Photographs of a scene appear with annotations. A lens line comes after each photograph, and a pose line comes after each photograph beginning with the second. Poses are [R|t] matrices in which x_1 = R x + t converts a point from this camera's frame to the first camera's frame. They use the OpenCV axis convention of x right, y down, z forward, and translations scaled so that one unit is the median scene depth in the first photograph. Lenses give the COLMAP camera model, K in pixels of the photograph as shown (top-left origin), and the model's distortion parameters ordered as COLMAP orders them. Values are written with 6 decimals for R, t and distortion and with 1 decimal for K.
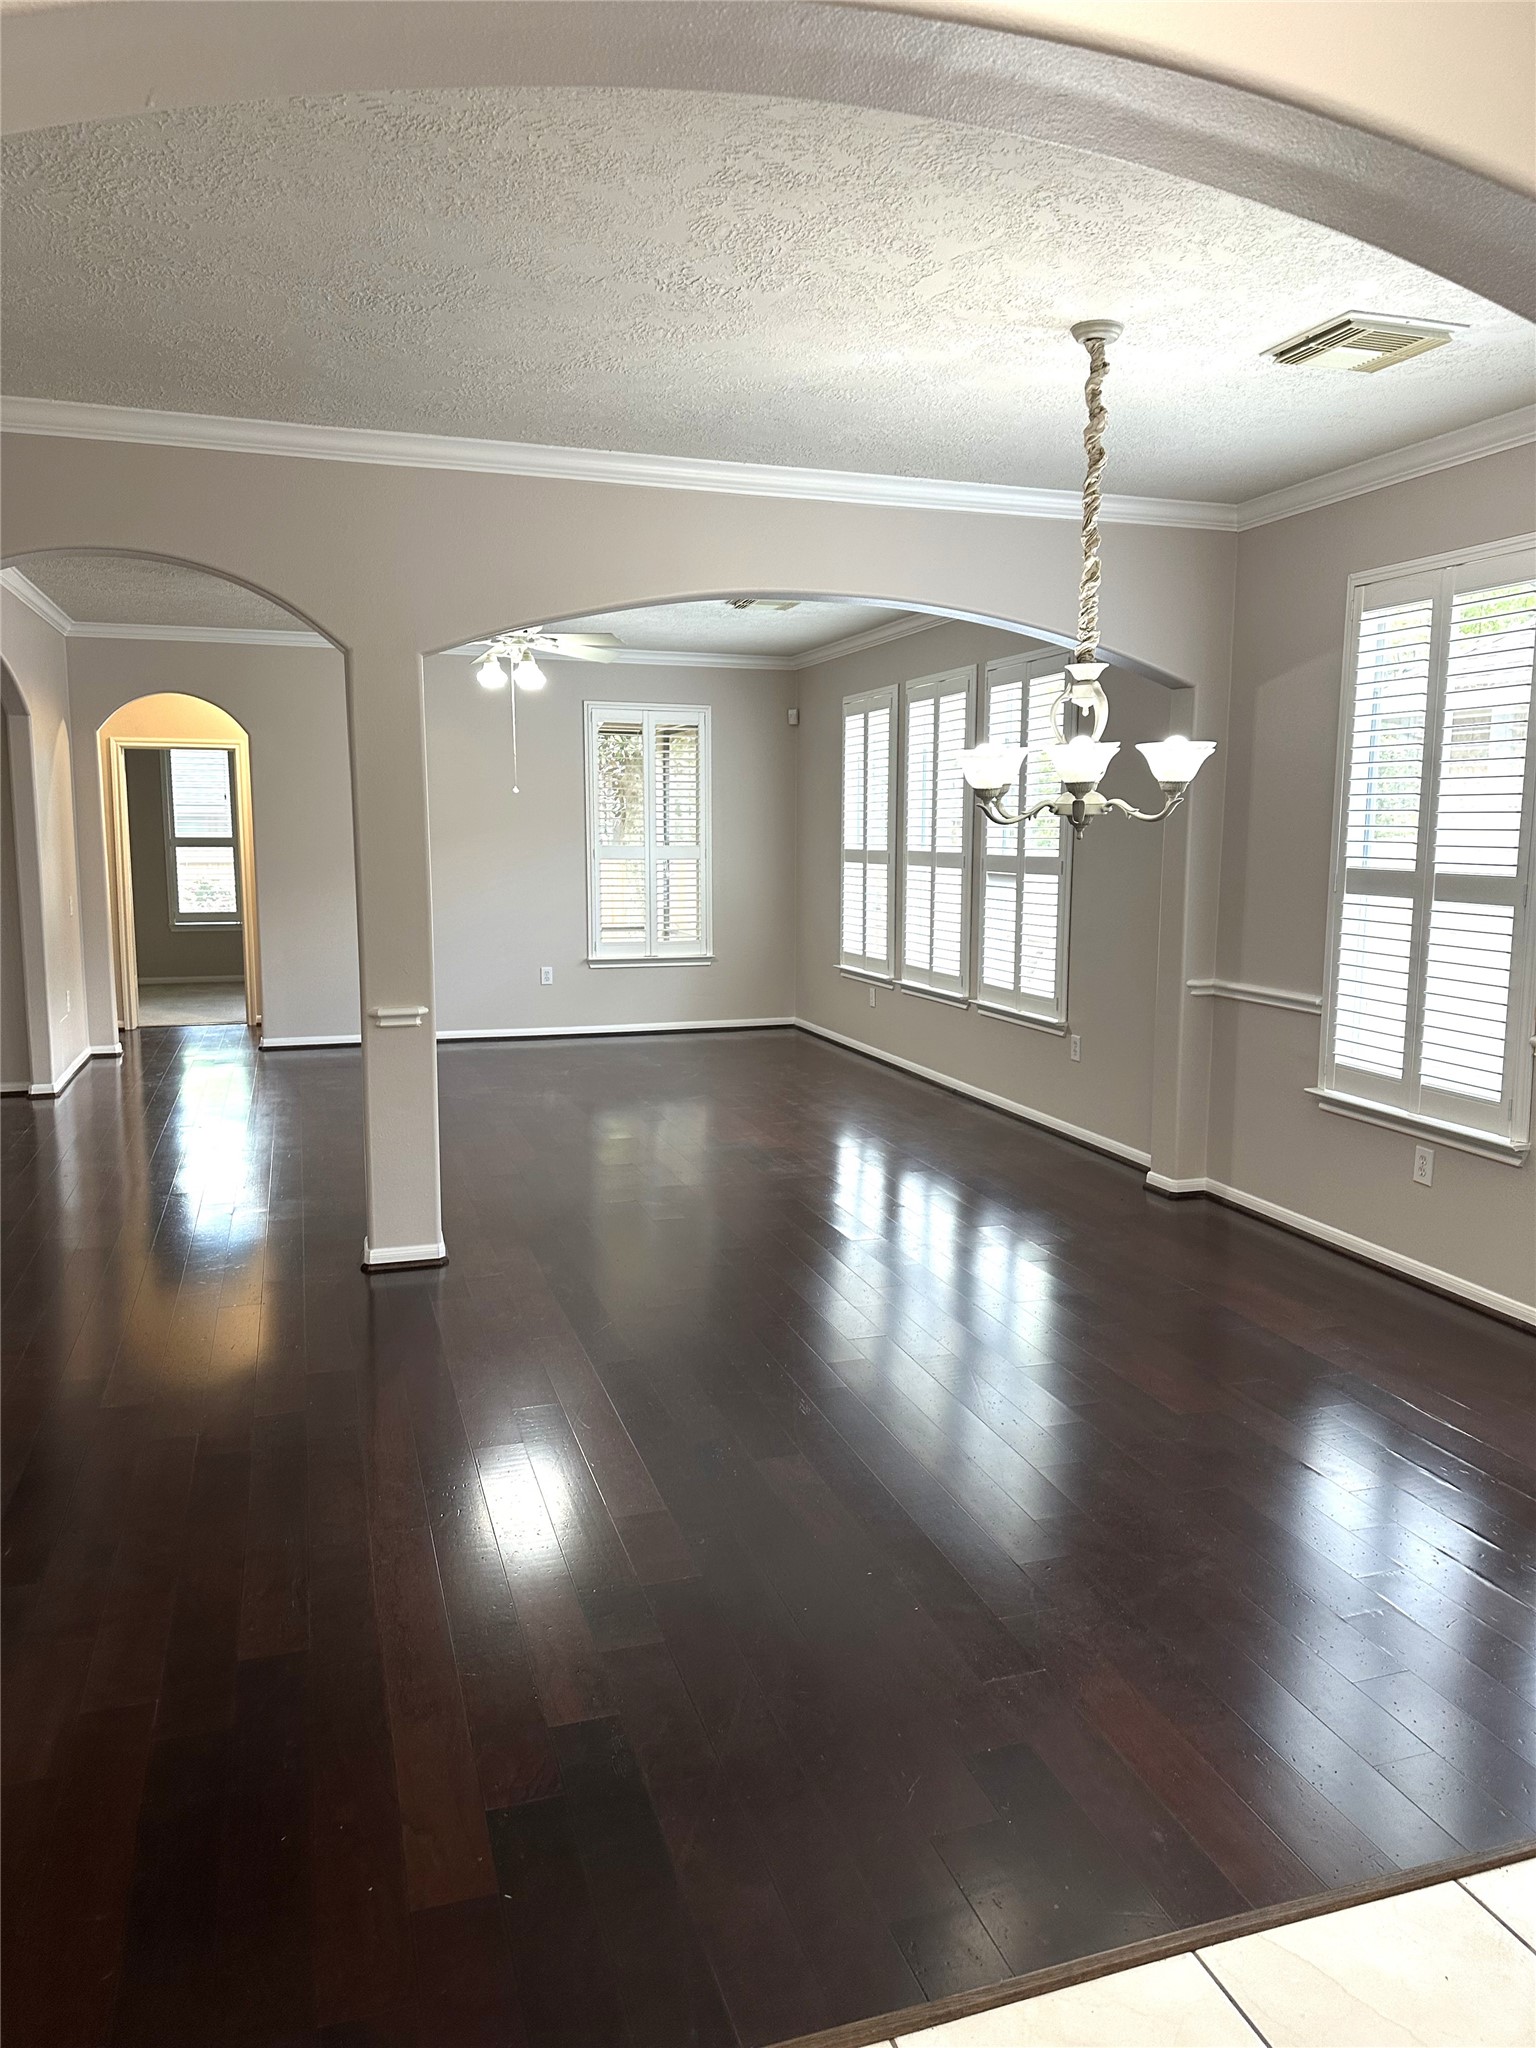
lens RADIAL K [[1416.3, 0, 757.9], [0, 1416.3, 1011.9], [0, 0, 1]] dist [0.014218, 0.001678]
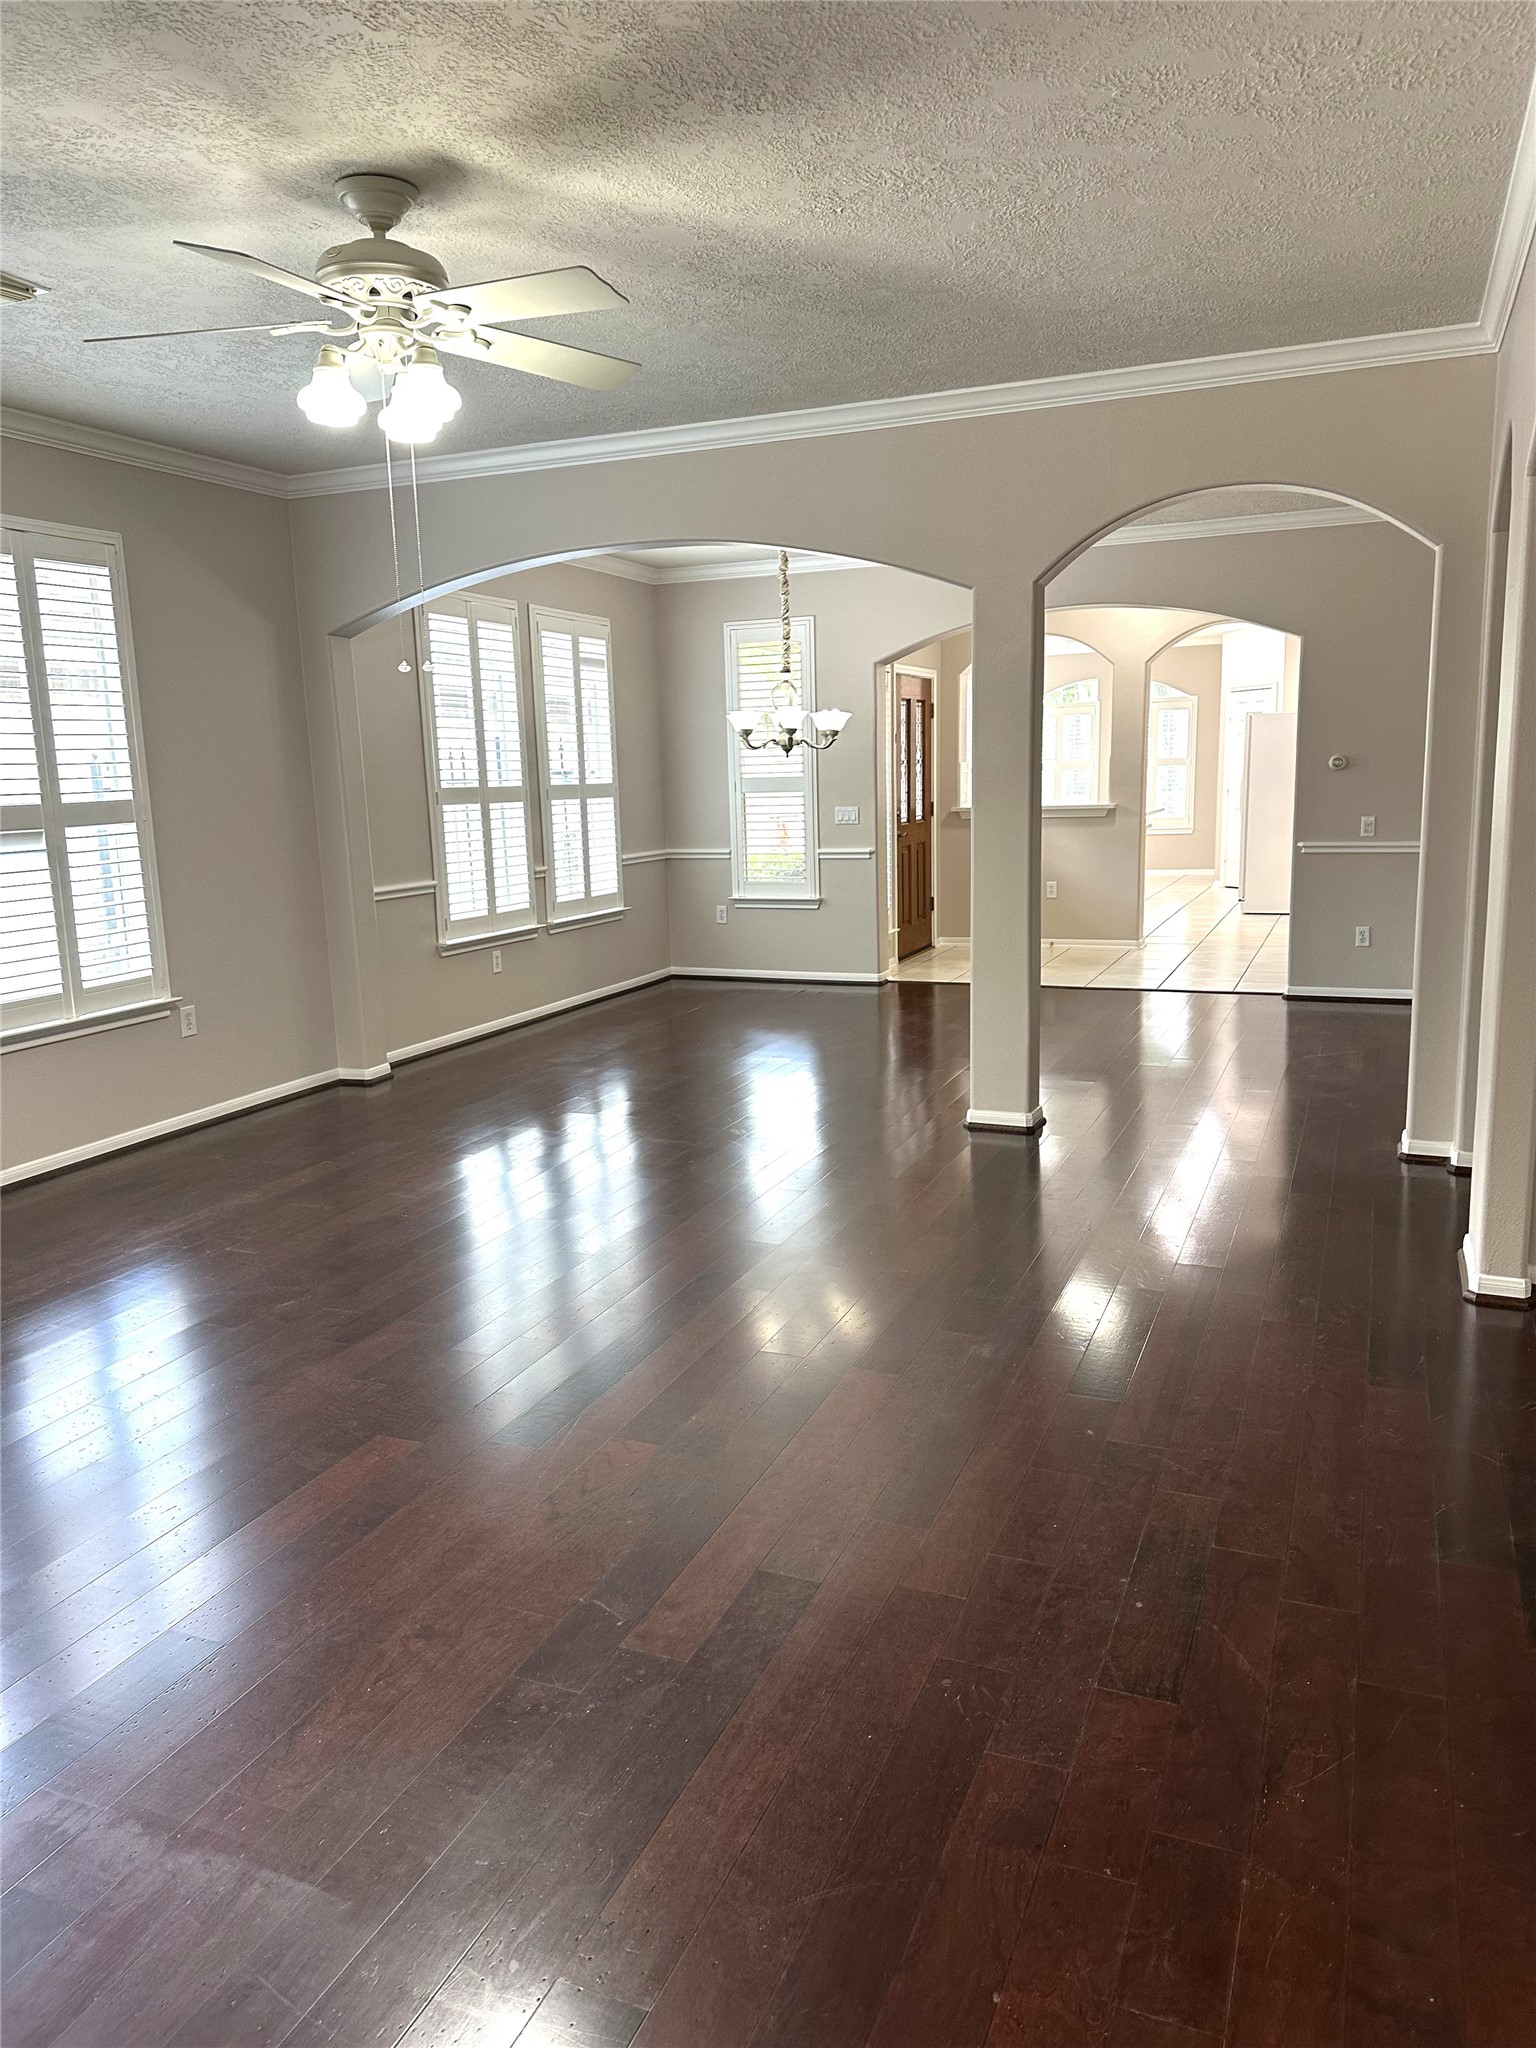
lens RADIAL K [[1416.3, 0, 784.0], [0, 1416.3, 1029.6], [0, 0, 1]] dist [0.014218, 0.001678]
pose [[-0.769497, -0.127390, 0.625817, -0.816070], [0.078404, 0.953649, 0.290527, -0.263161], [-0.633820, 0.272626, -0.723842, 1.918094]]
